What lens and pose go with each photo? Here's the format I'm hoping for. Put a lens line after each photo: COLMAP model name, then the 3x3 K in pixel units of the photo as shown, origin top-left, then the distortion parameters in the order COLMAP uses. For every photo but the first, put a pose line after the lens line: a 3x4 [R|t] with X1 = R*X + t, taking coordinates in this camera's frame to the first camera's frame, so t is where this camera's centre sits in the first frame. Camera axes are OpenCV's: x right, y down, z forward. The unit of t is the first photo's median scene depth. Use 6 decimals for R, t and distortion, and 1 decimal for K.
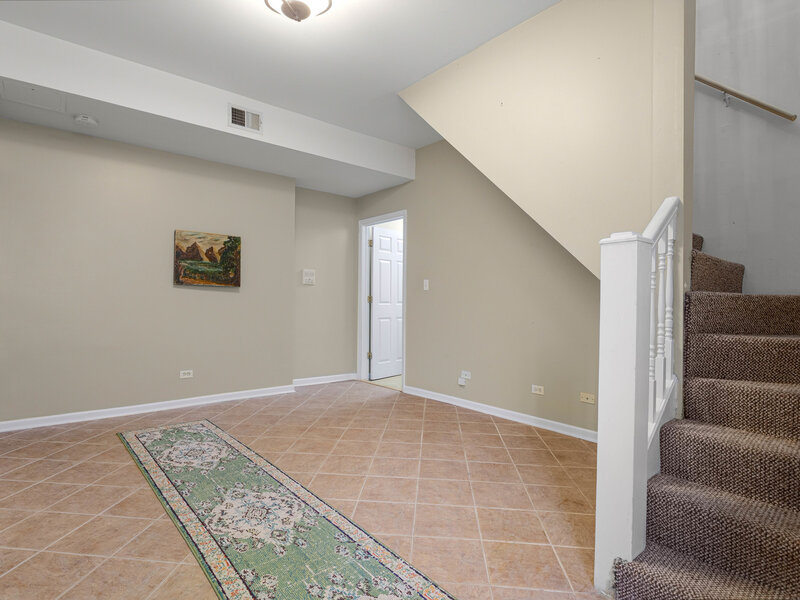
lens RADIAL K [[439.2, 0, 396.0], [0, 439.2, 297.4], [0, 0, 1]] dist [-0.000536, -0.000131]
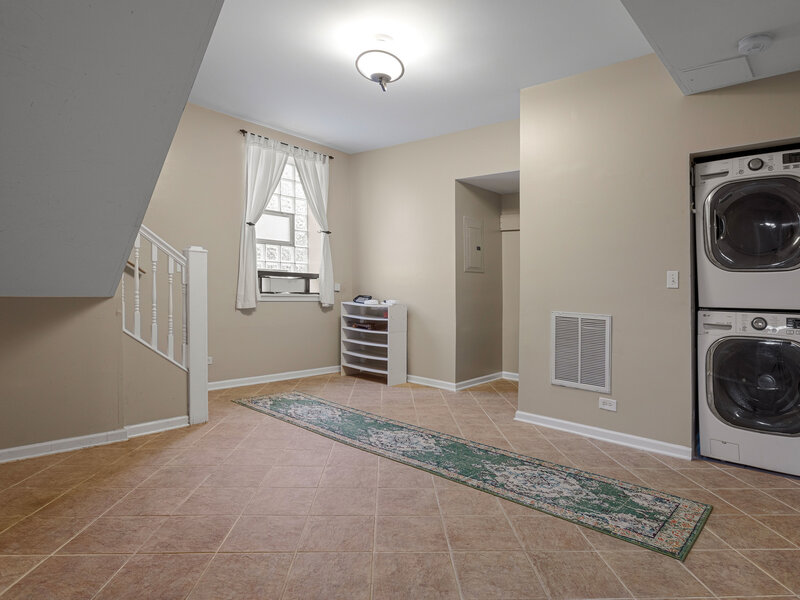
lens RADIAL K [[439.2, 0, 396.0], [0, 439.2, 297.4], [0, 0, 1]] dist [-0.000536, -0.000131]
pose [[-0.991295, -0.046456, -0.123188, -0.078600], [-0.048415, 0.998743, 0.012957, 0.011377], [0.122431, 0.018808, -0.992299, 1.876580]]
